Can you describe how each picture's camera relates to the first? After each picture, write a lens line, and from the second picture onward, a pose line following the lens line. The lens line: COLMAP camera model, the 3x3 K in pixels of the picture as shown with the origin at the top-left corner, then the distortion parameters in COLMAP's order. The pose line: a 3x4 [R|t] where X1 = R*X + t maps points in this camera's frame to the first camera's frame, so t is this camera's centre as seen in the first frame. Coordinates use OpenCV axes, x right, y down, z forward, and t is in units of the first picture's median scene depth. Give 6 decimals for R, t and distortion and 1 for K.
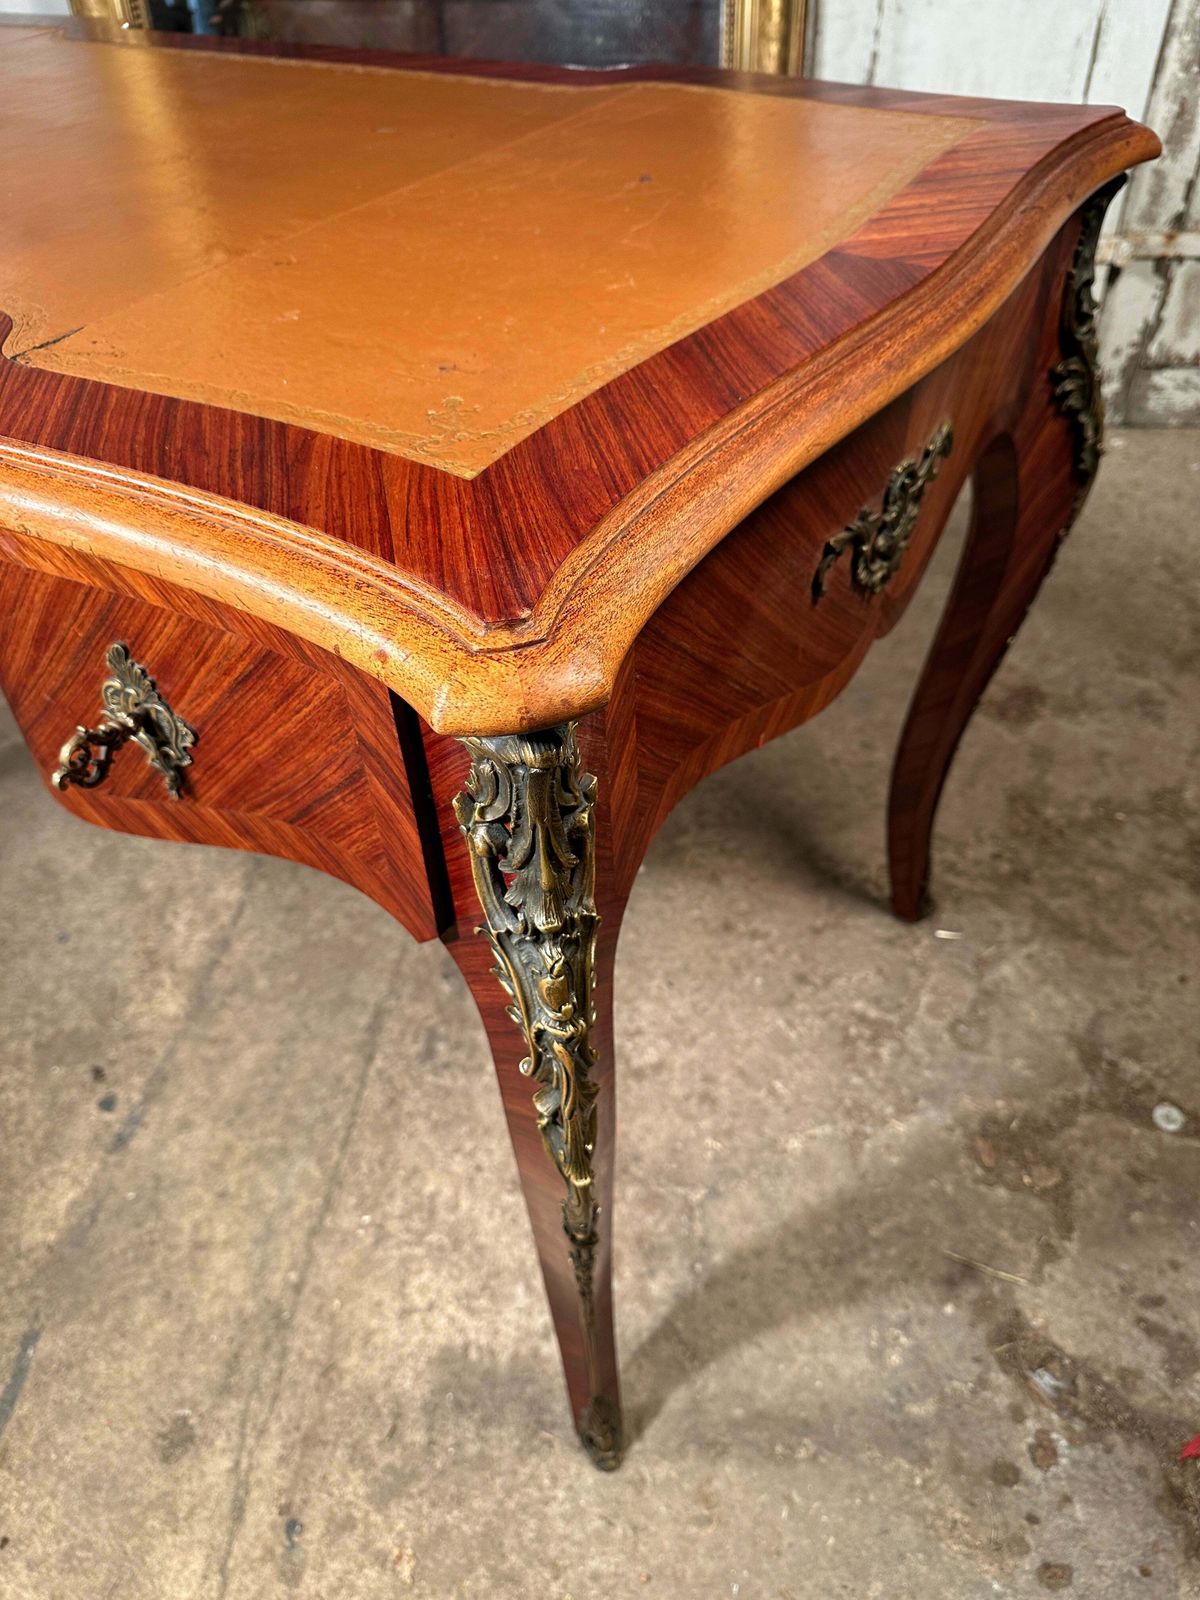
lens RADIAL K [[1170.2, 0, 602.2], [0, 1170.2, 818.5], [0, 0, 1]] dist [0.007825, -0.019222]
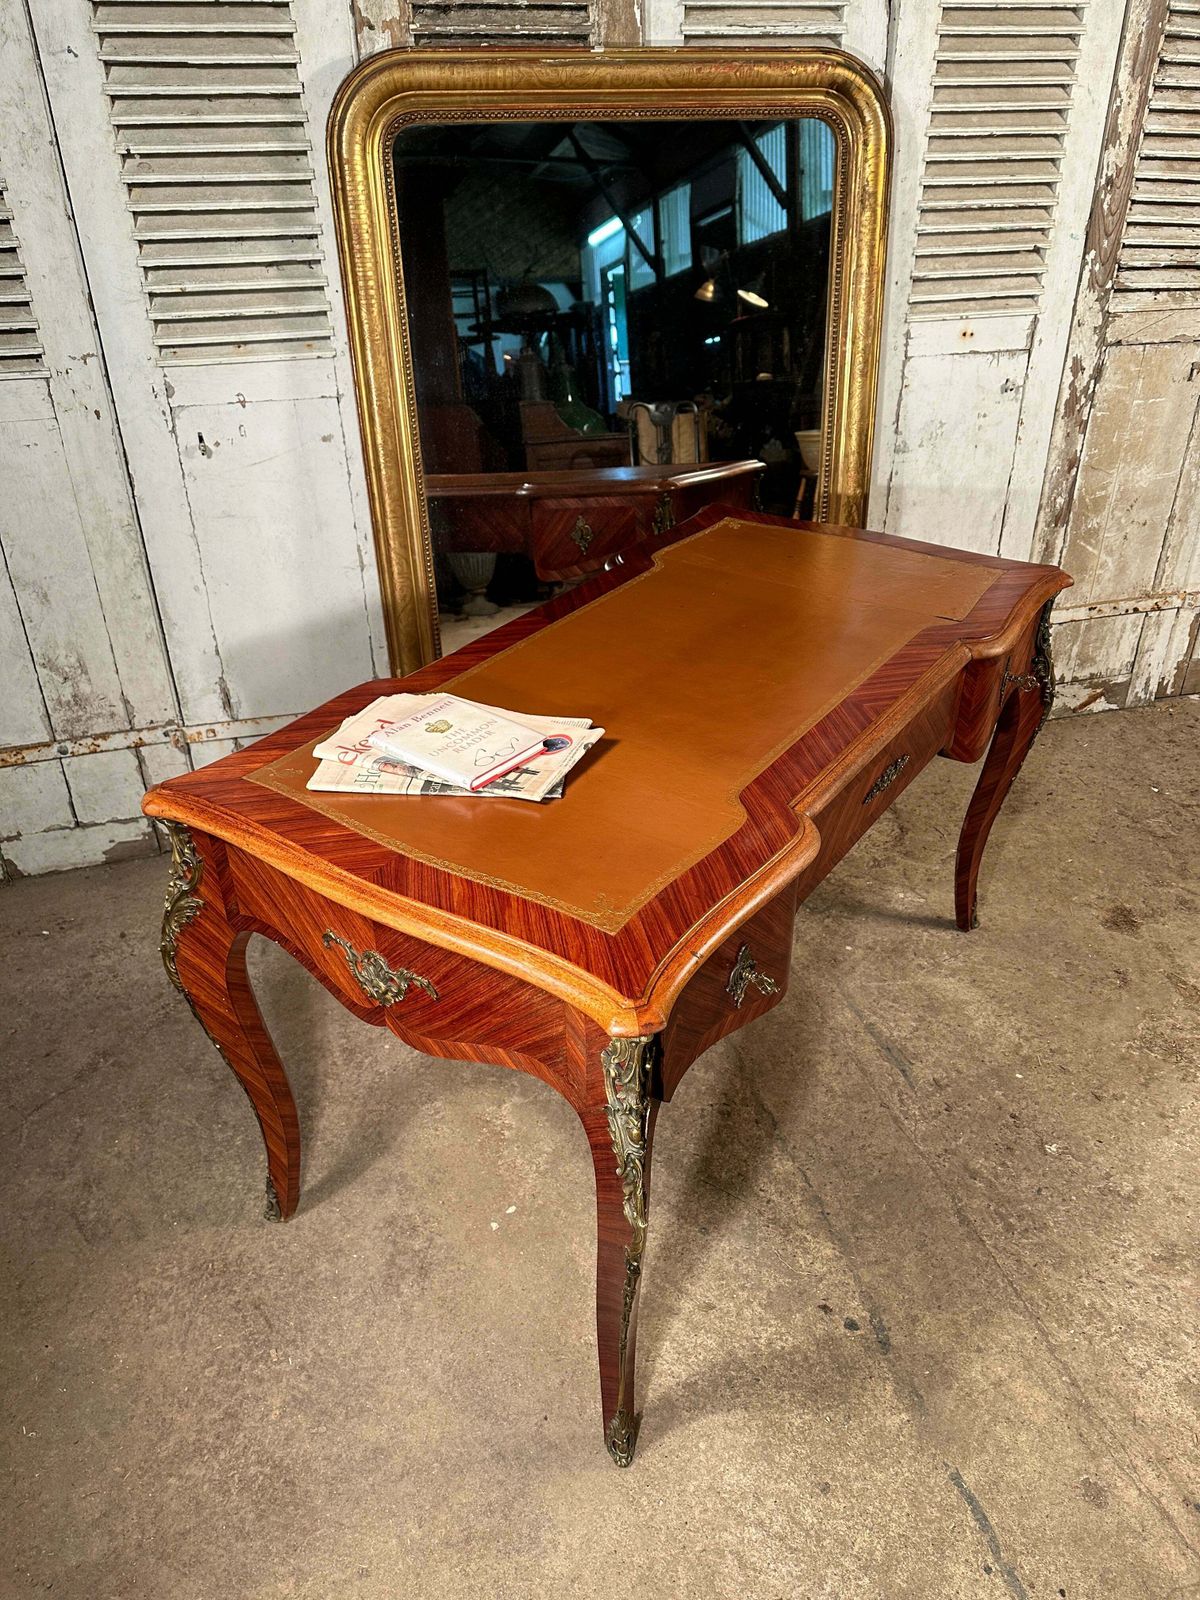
lens RADIAL K [[1170.2, 0, 603.9], [0, 1170.2, 797.5], [0, 0, 1]] dist [0.007825, -0.019222]
pose [[0.922128, -0.162454, 0.351124, -1.243805], [0.235142, 0.956040, -0.175204, -0.216053], [-0.307226, 0.244124, 0.919791, -0.421102]]
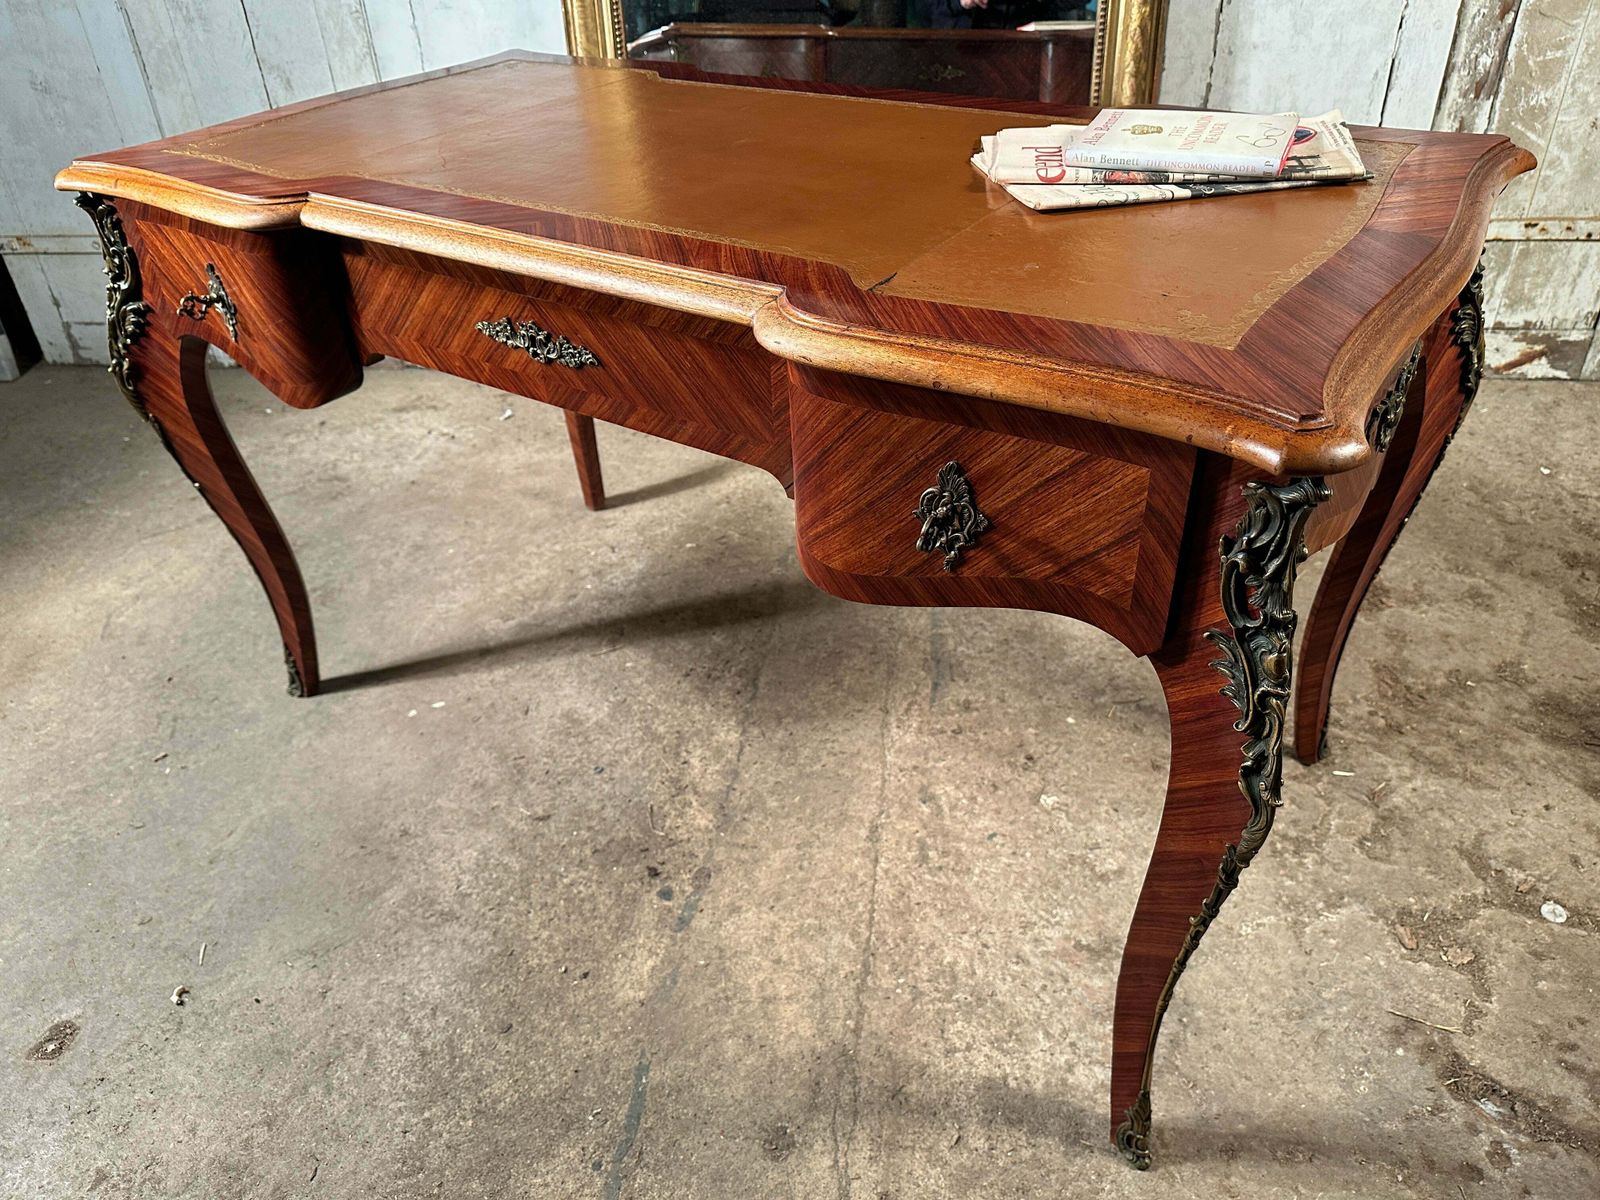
lens RADIAL K [[1170.2, 0, 802.7], [0, 1170.2, 607.0], [0, 0, 1]] dist [0.007825, -0.019222]
pose [[0.999820, 0.009384, -0.016501, -0.297553], [-0.011677, 0.989387, -0.144838, 0.138608], [0.014967, 0.145004, 0.989318, -0.269556]]
